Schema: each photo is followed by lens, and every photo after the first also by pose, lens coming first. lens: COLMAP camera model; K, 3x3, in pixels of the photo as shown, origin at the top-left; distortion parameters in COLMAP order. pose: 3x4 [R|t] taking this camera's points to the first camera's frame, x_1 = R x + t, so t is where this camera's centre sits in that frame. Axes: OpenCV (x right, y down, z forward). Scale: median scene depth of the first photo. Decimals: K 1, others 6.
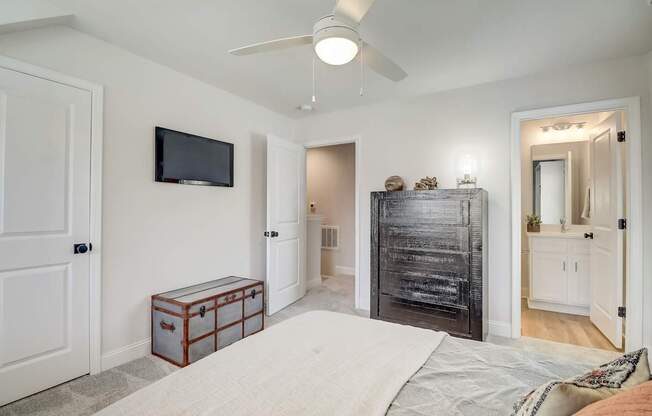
lens RADIAL K [[300.9, 0, 327.1], [0, 300.9, 207.0], [0, 0, 1]] dist [-0.009612, -0.007454]
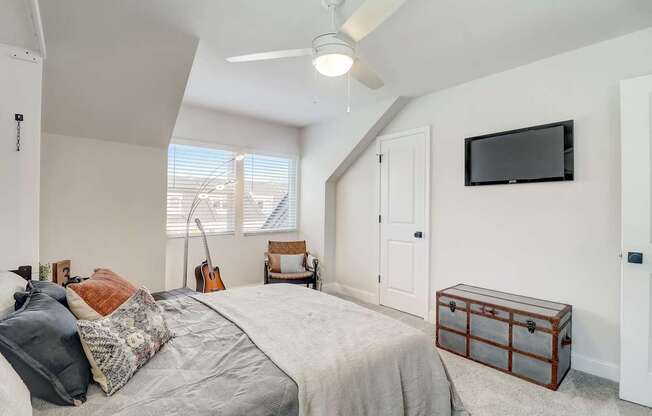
lens RADIAL K [[300.9, 0, 322.7], [0, 300.9, 206.5], [0, 0, 1]] dist [-0.009612, -0.007454]
pose [[-0.325265, -0.010253, -0.945567, 0.707516], [-0.005745, 0.999944, -0.008867, 0.006590], [0.945606, 0.002548, -0.325306, 0.870871]]
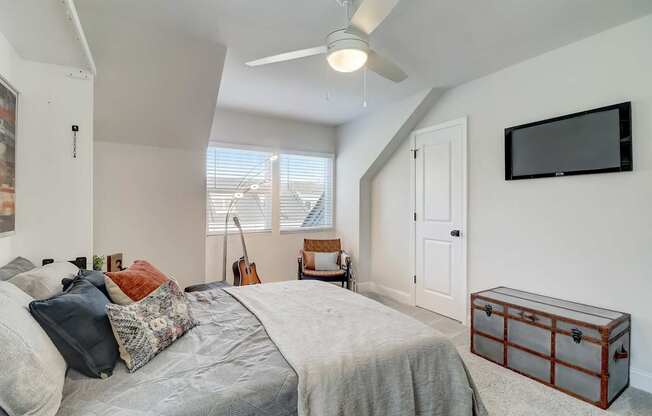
lens RADIAL K [[300.9, 0, 323.4], [0, 300.9, 206.6], [0, 0, 1]] dist [-0.009612, -0.007454]
pose [[-0.472840, -0.006643, -0.881123, 0.677173], [0.000961, 0.999967, -0.008054, 0.014959], [0.881148, -0.004655, -0.472818, 0.946358]]
